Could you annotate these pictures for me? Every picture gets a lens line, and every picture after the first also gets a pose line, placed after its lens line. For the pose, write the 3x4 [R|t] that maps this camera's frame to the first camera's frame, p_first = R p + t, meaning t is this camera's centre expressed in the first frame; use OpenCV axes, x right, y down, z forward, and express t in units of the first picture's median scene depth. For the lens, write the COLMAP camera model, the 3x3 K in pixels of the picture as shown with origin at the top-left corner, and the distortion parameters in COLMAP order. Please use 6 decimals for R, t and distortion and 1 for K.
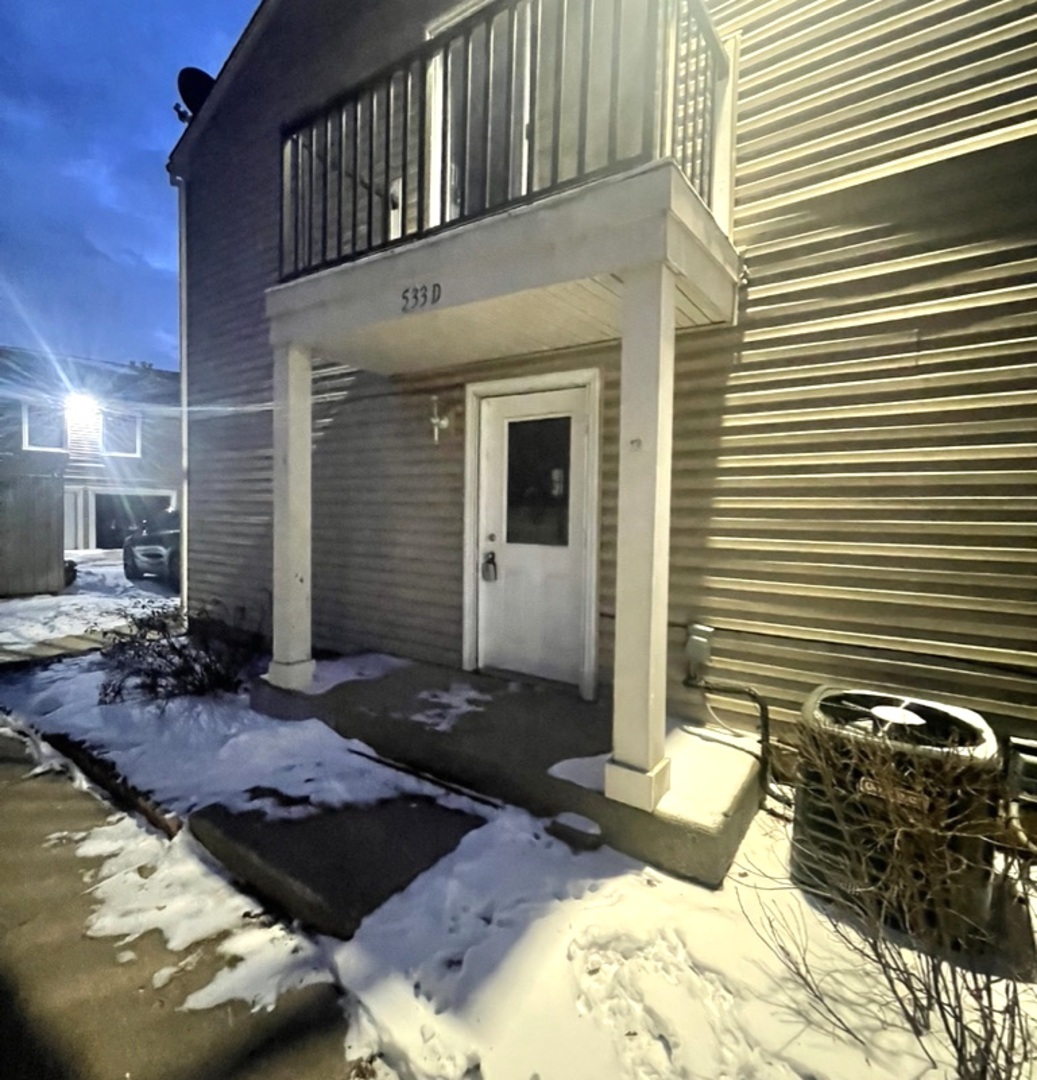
lens RADIAL K [[553.2, 0, 518.5], [0, 553.2, 540.0], [0, 0, 1]] dist [-0.004329, 0.001147]
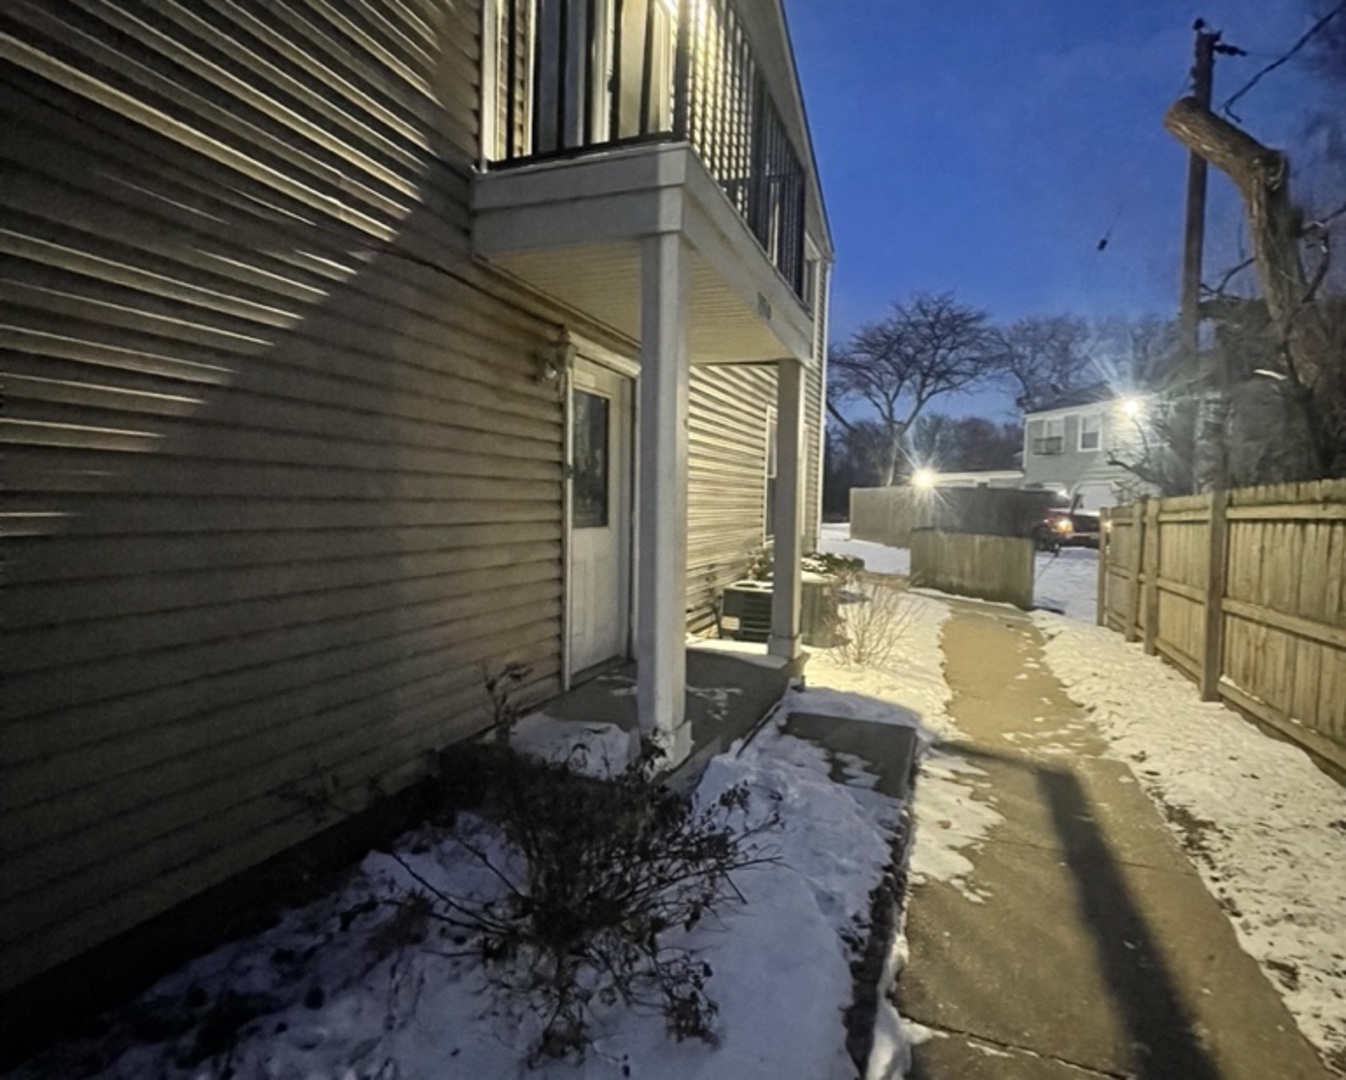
lens RADIAL K [[724.5, 0, 673.0], [0, 724.5, 540.0], [0, 0, 1]] dist [0.002203, -0.000224]
pose [[-0.218934, -0.076026, 0.972773, -1.562031], [0.019730, 0.996411, 0.082314, -0.089997], [-0.975540, 0.037215, -0.216648, 1.473623]]
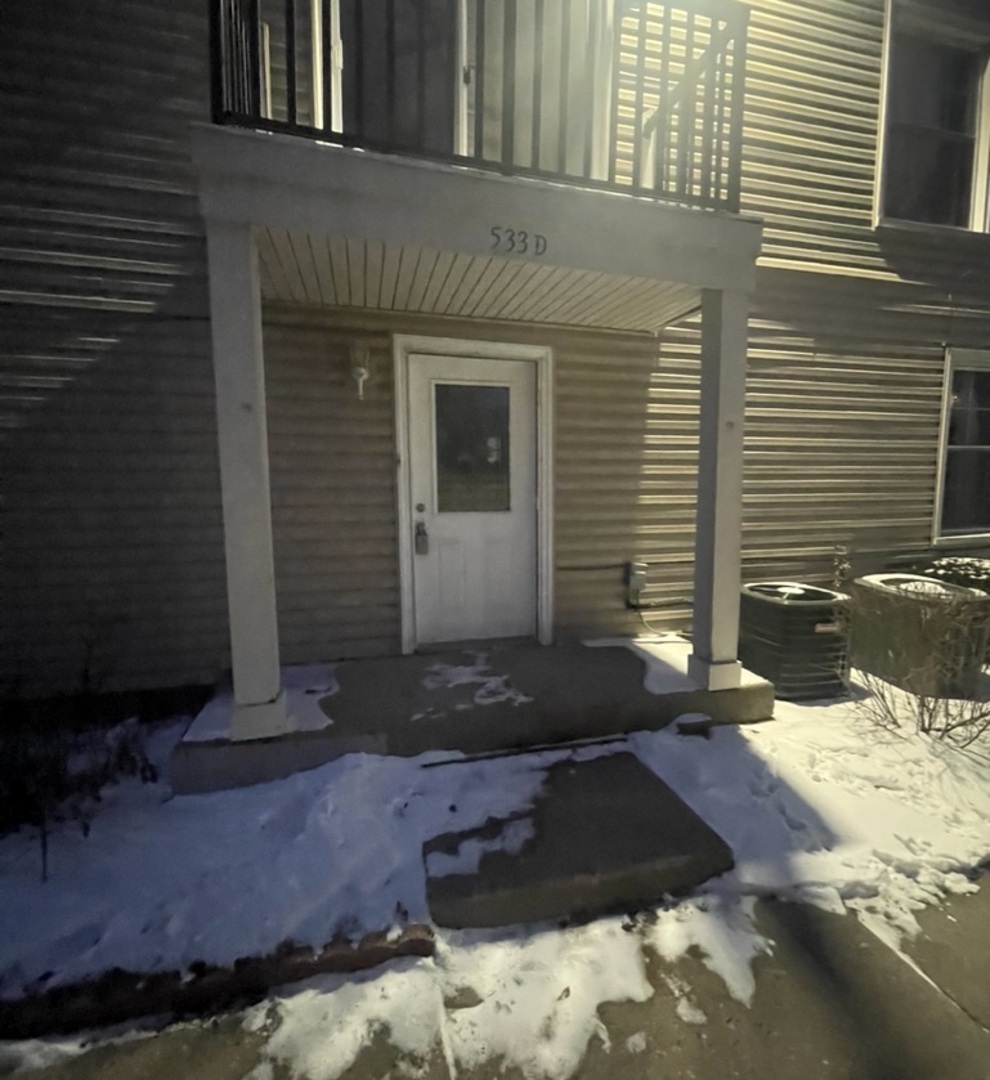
lens RADIAL K [[530.5, 0, 495.0], [0, 530.5, 540.0], [0, 0, 1]] dist [-0.000702, -0.002043]
pose [[0.661780, -0.098382, 0.743214, -0.872487], [0.051261, 0.994970, 0.086064, -0.028413], [-0.747943, -0.018858, 0.663495, 0.427854]]
